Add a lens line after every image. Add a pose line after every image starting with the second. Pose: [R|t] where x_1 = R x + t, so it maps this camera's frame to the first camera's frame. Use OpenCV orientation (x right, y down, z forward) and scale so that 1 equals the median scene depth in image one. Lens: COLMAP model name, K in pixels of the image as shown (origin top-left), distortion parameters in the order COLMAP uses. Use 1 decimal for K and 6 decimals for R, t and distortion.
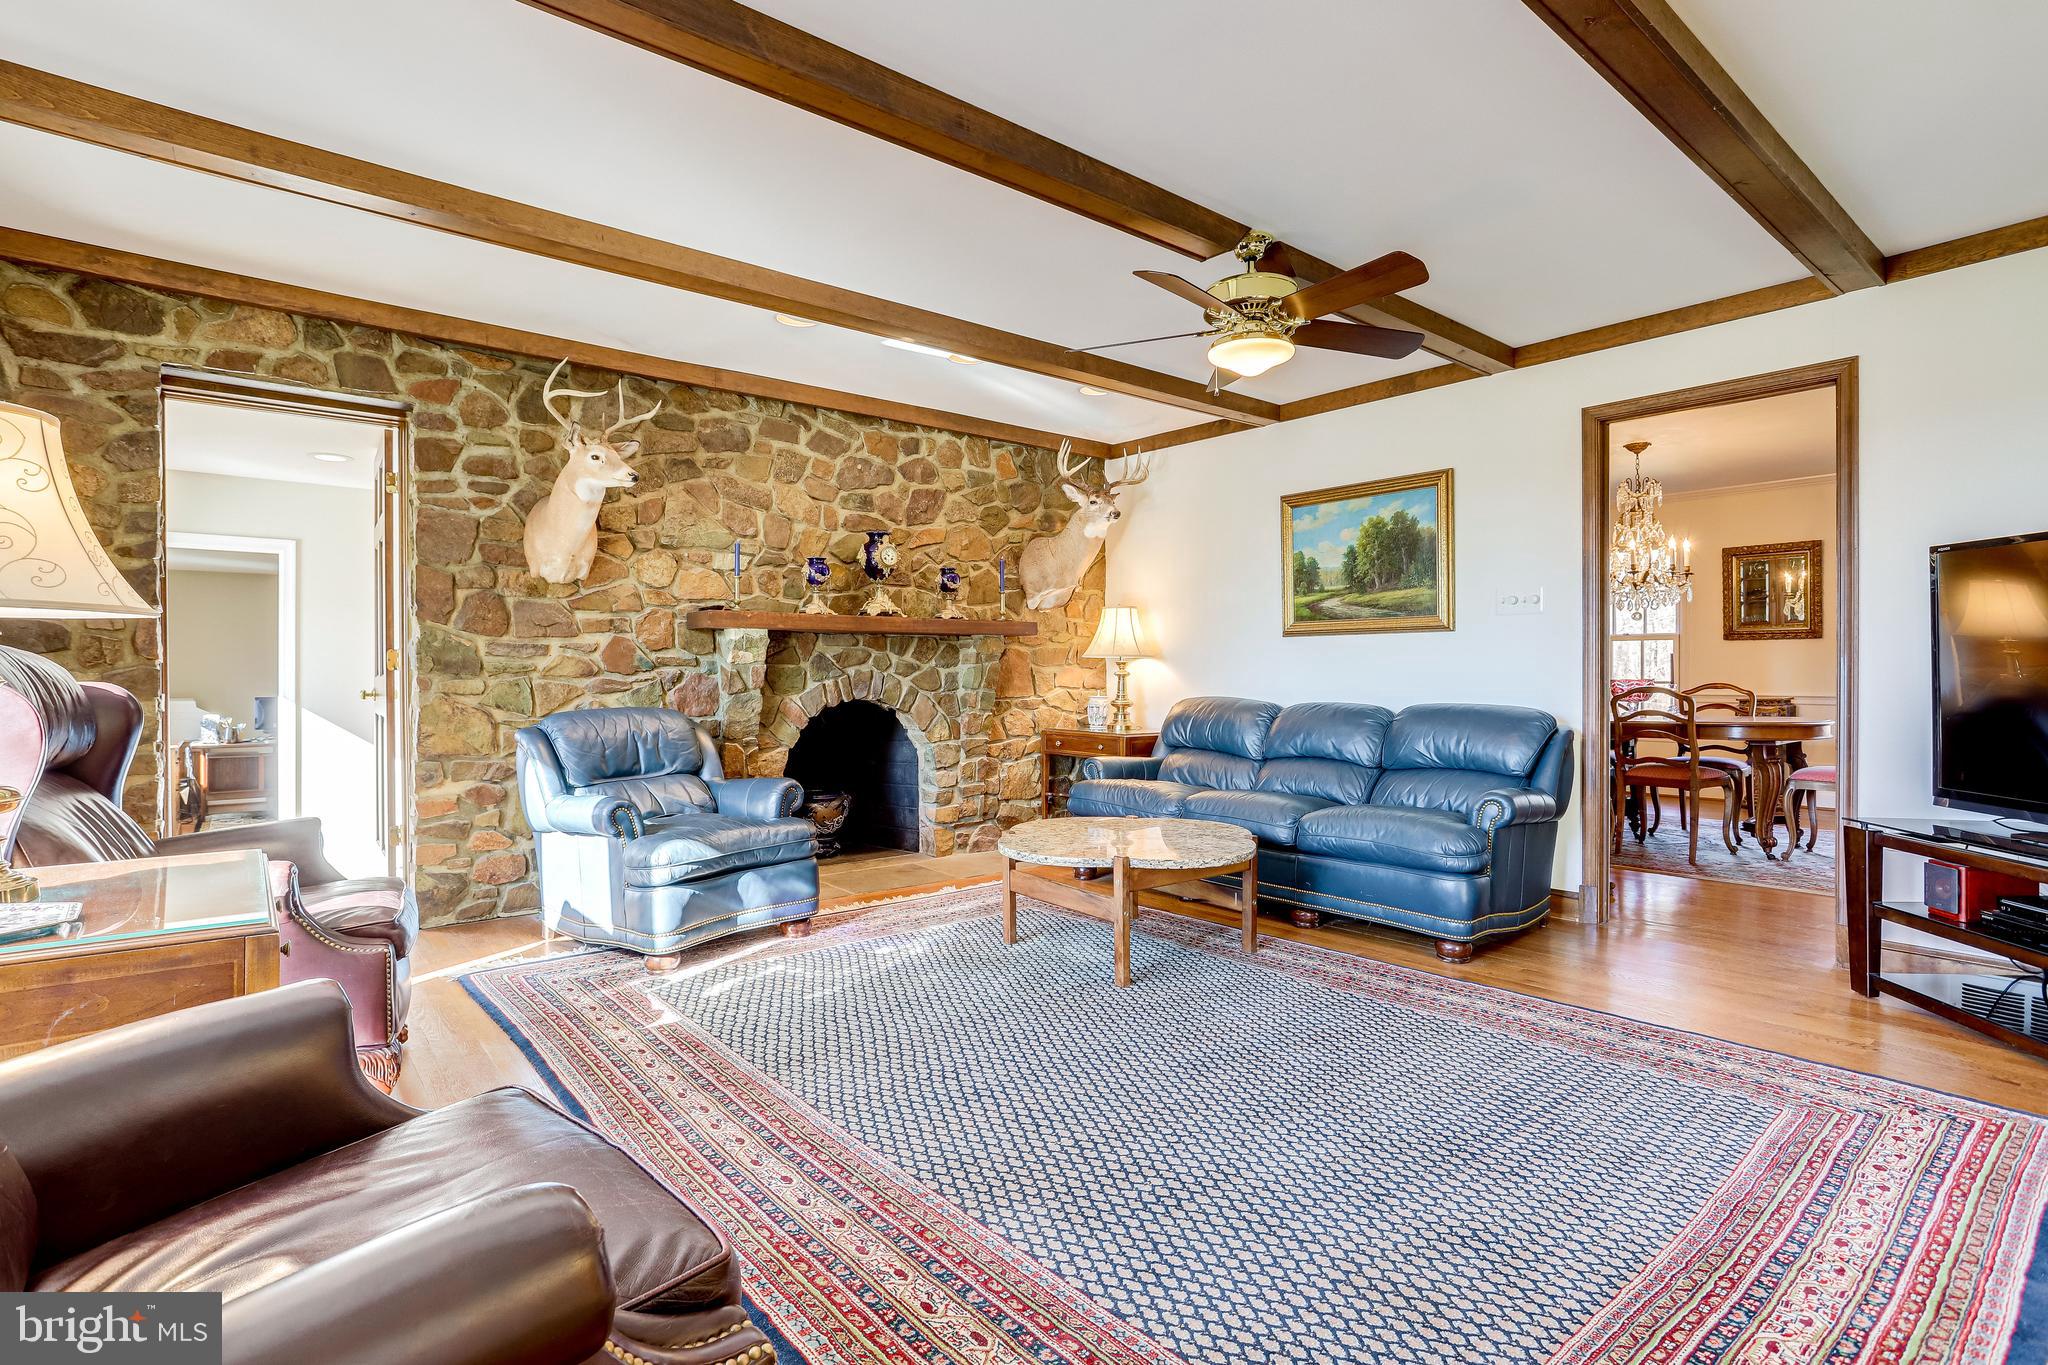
lens RADIAL K [[994.8, 0, 1025.2], [0, 994.8, 674.8], [0, 0, 1]] dist [-0.001822, 0.006146]
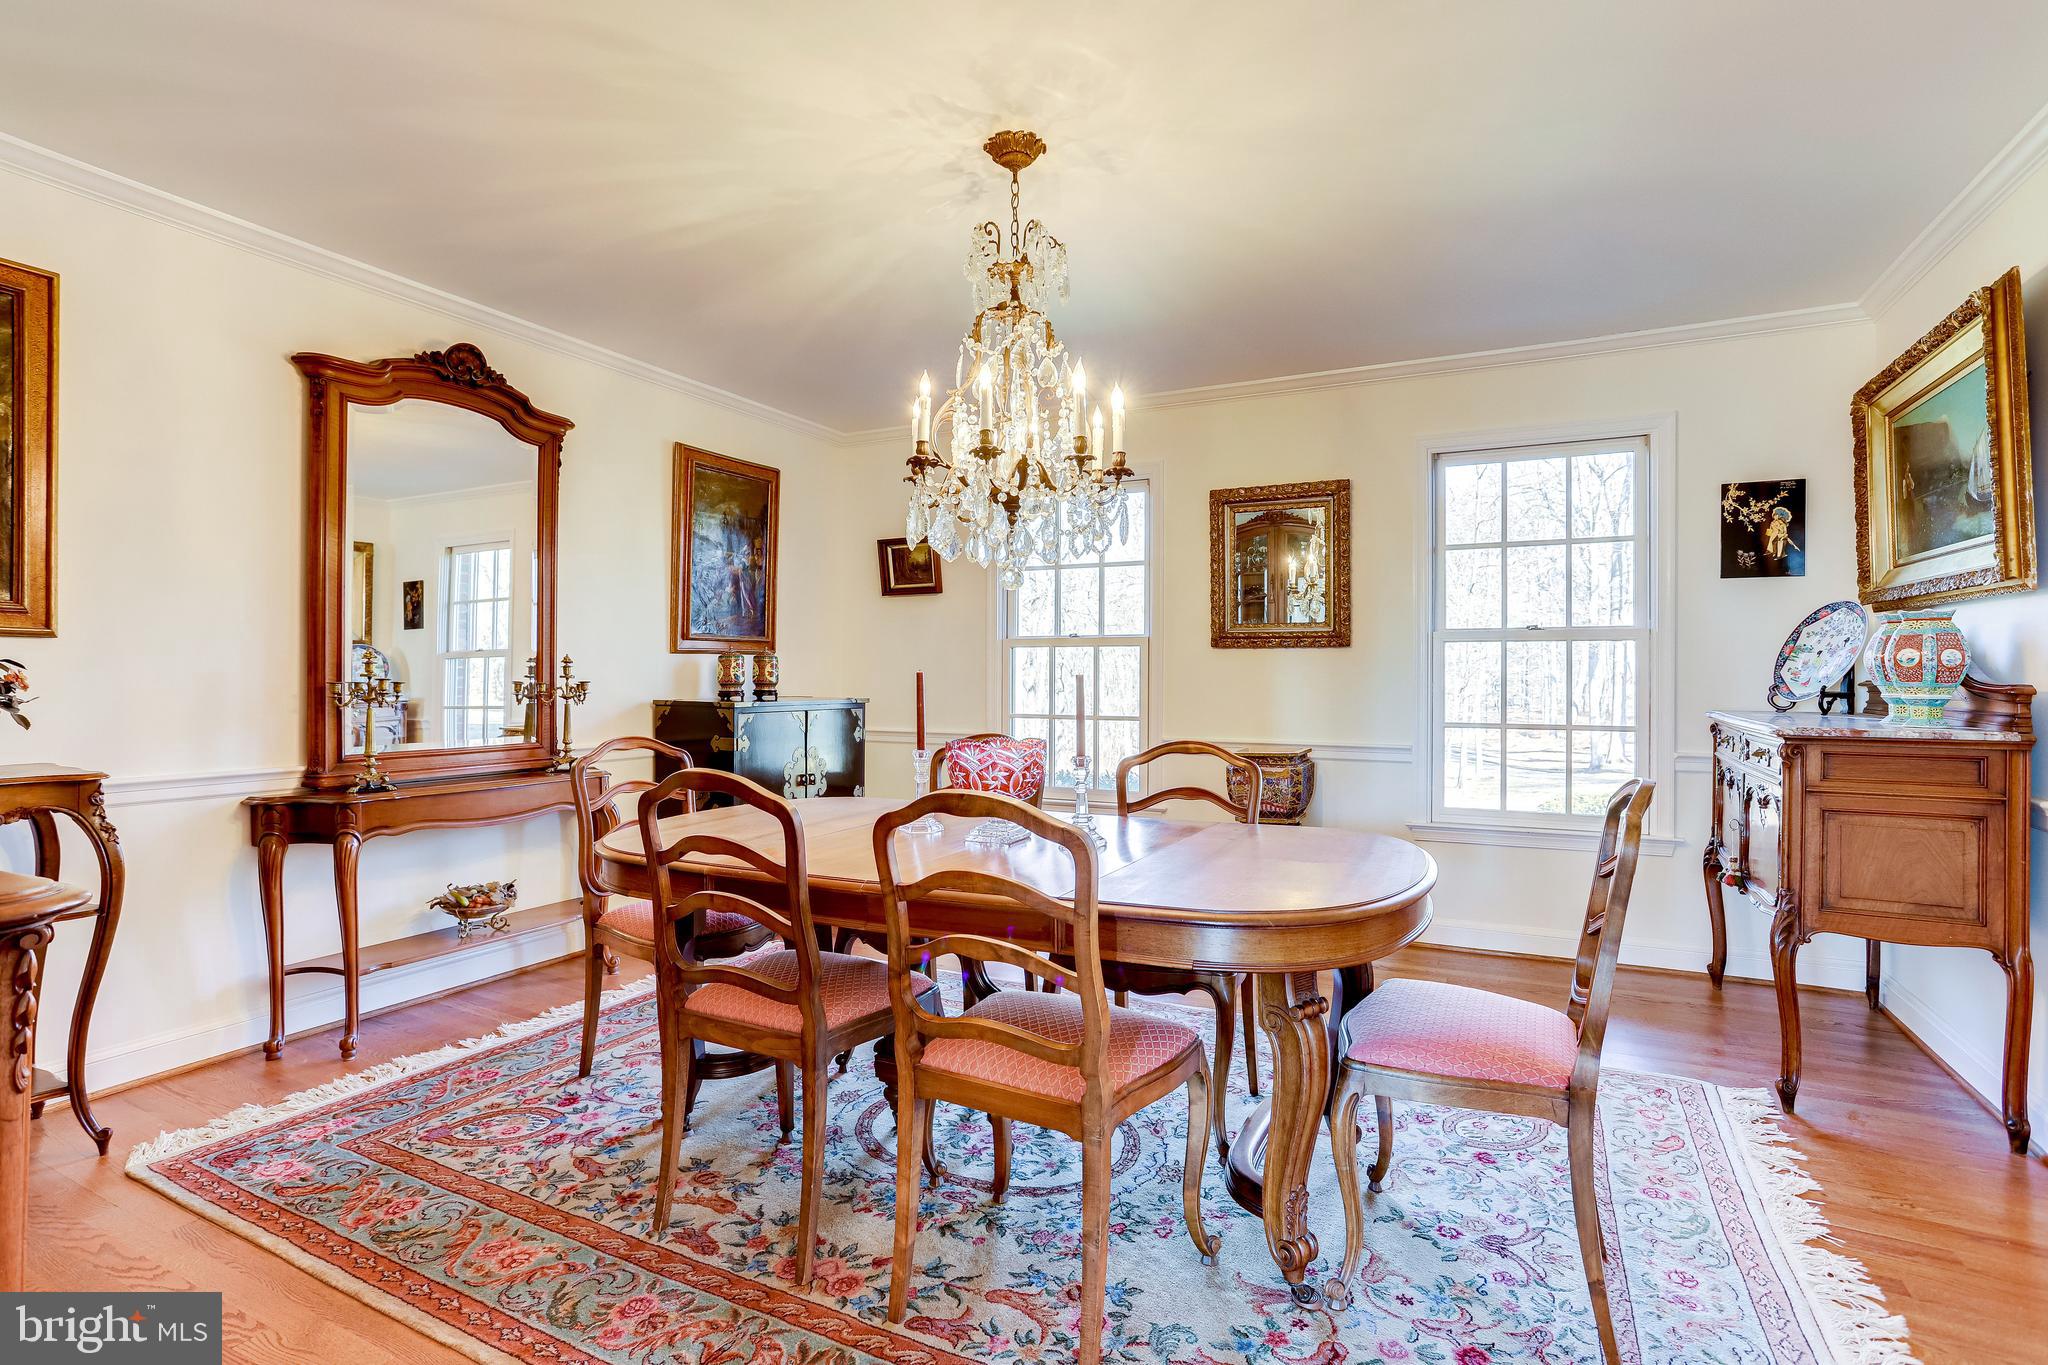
lens RADIAL K [[994.8, 0, 1022.9], [0, 994.8, 671.9], [0, 0, 1]] dist [-0.001822, 0.006146]
pose [[0.917576, 0.008001, 0.397479, 0.366593], [-0.005336, 0.999955, -0.007809, -0.015782], [-0.397524, 0.005045, 0.917578, 0.506210]]
